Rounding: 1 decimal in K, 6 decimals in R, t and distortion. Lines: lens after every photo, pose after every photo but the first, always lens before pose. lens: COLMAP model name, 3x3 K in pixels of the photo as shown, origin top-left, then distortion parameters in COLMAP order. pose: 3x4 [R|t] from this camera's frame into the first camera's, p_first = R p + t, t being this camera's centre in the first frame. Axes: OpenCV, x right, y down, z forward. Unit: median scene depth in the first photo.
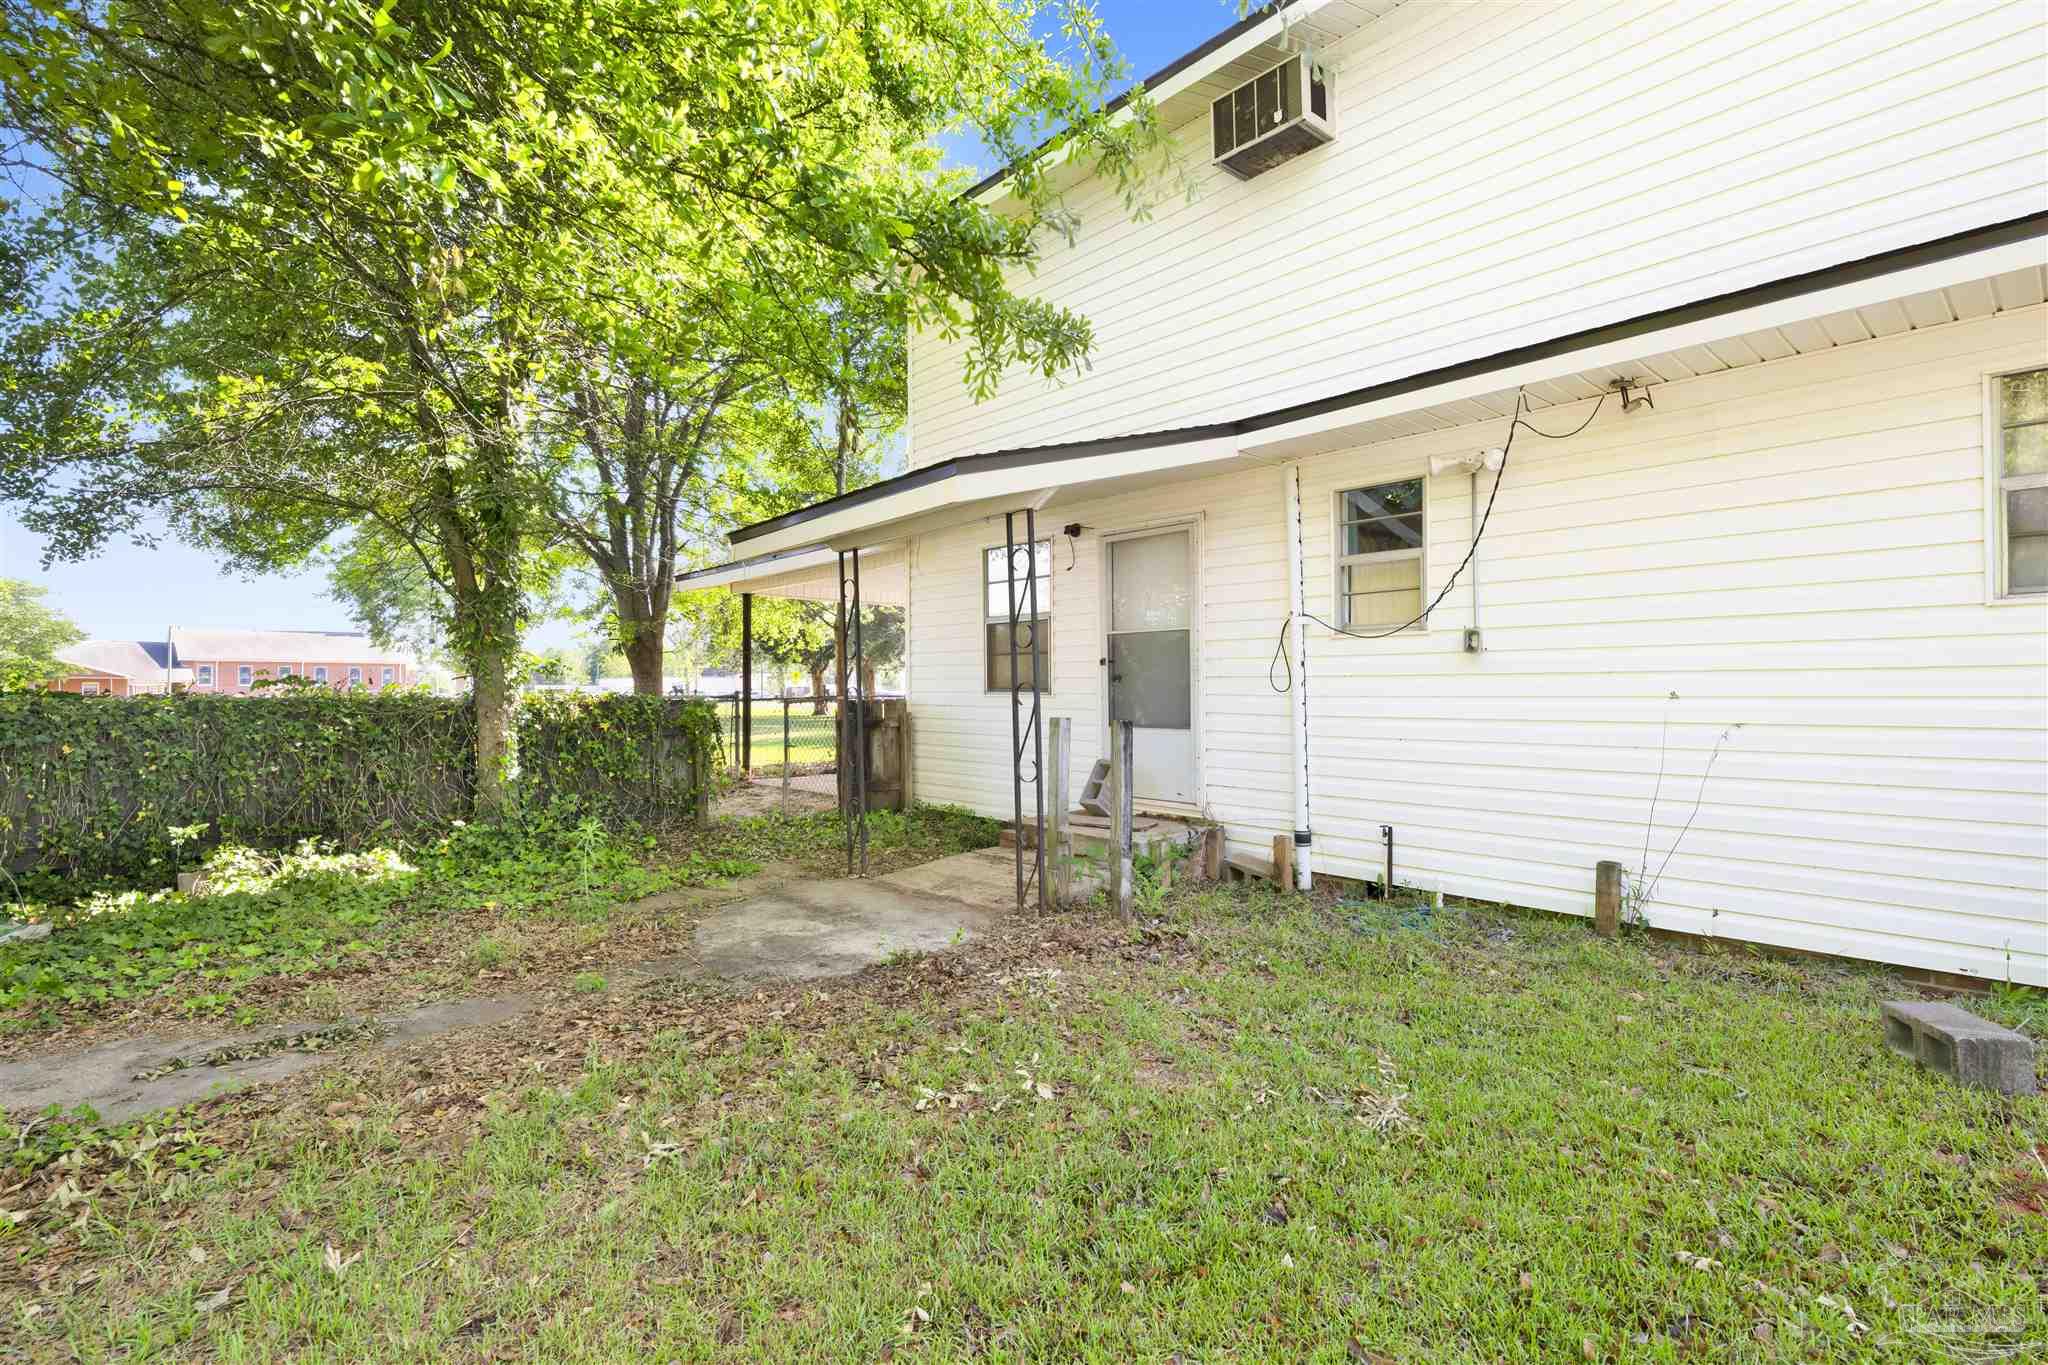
lens RADIAL K [[987.4, 0, 1030.8], [0, 987.4, 685.2], [0, 0, 1]] dist [-0.004147, -0.000249]
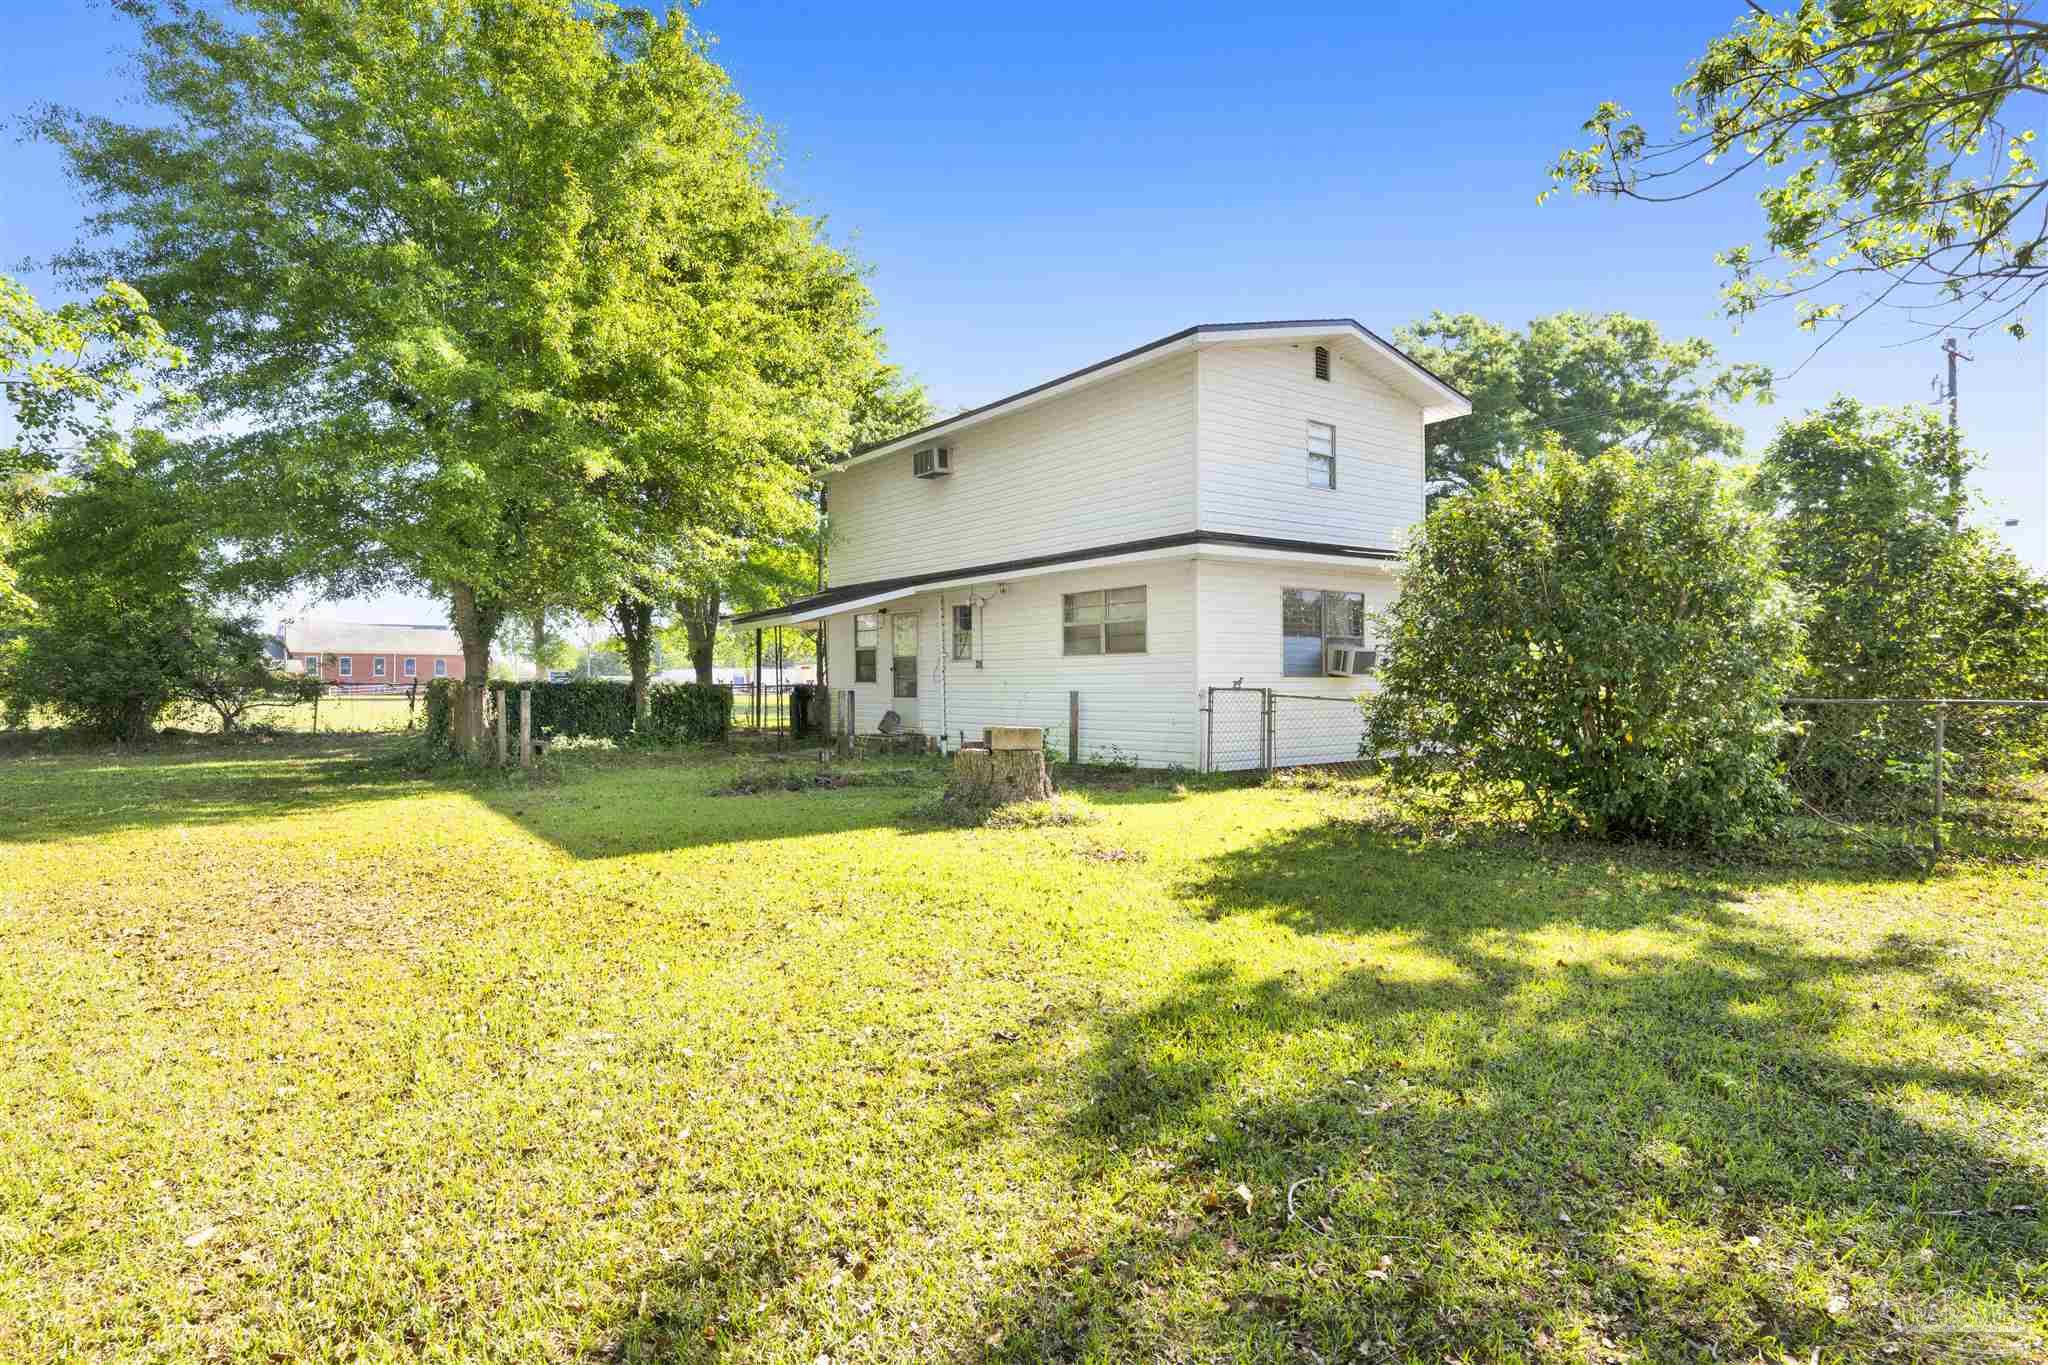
lens RADIAL K [[1084.1, 0, 1019.0], [0, 1084.1, 683.0], [0, 0, 1]] dist [0.000218, 0.000030]
pose [[0.995620, 0.003075, -0.093443, 0.645733], [-0.002563, 0.999981, 0.005596, -0.005463], [0.093459, -0.005332, 0.995609, -1.602805]]
